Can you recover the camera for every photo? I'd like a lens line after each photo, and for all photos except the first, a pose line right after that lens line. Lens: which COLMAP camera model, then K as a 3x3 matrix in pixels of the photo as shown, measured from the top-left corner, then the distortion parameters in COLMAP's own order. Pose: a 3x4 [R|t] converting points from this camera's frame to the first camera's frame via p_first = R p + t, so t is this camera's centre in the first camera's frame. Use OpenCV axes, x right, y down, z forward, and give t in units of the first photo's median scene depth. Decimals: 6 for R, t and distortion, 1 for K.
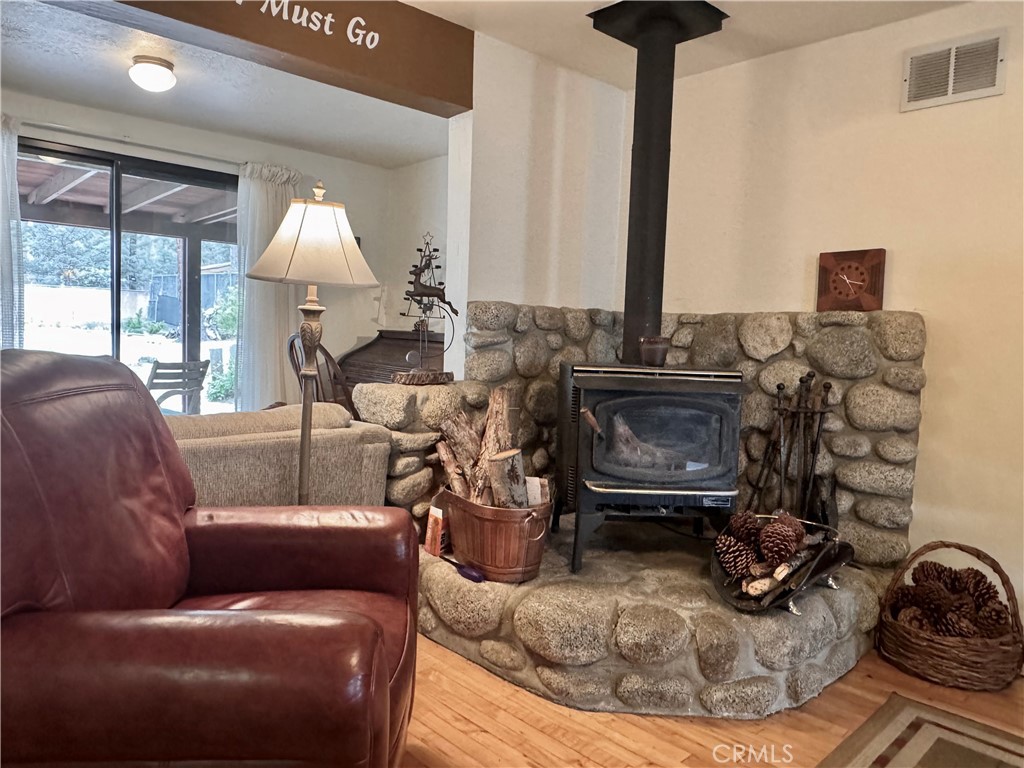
lens RADIAL K [[713.1, 0, 512.0], [0, 713.1, 384.0], [0, 0, 1]] dist [-0.002451, -0.000355]
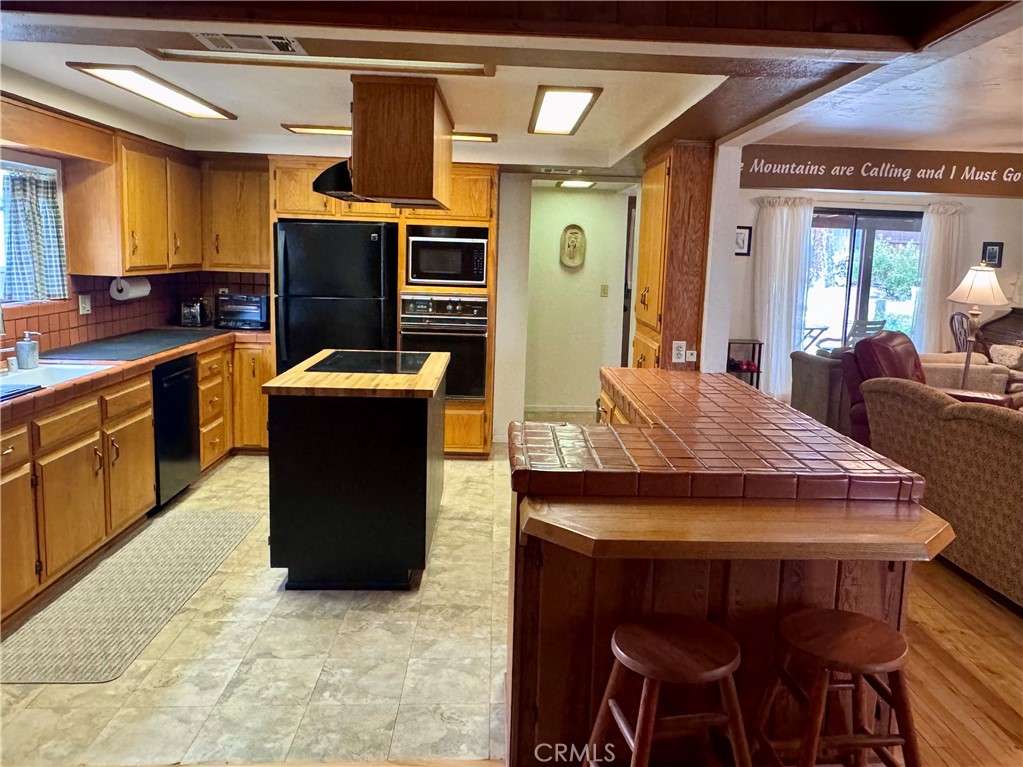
lens RADIAL K [[834.7, 0, 511.5], [0, 834.7, 383.5], [0, 0, 1]] dist [-0.002569, -0.001694]
pose [[0.741674, 0.090181, -0.664671, 0.374232], [-0.042974, 0.995274, 0.087084, -0.040968], [0.669383, -0.036024, 0.742044, -1.781125]]
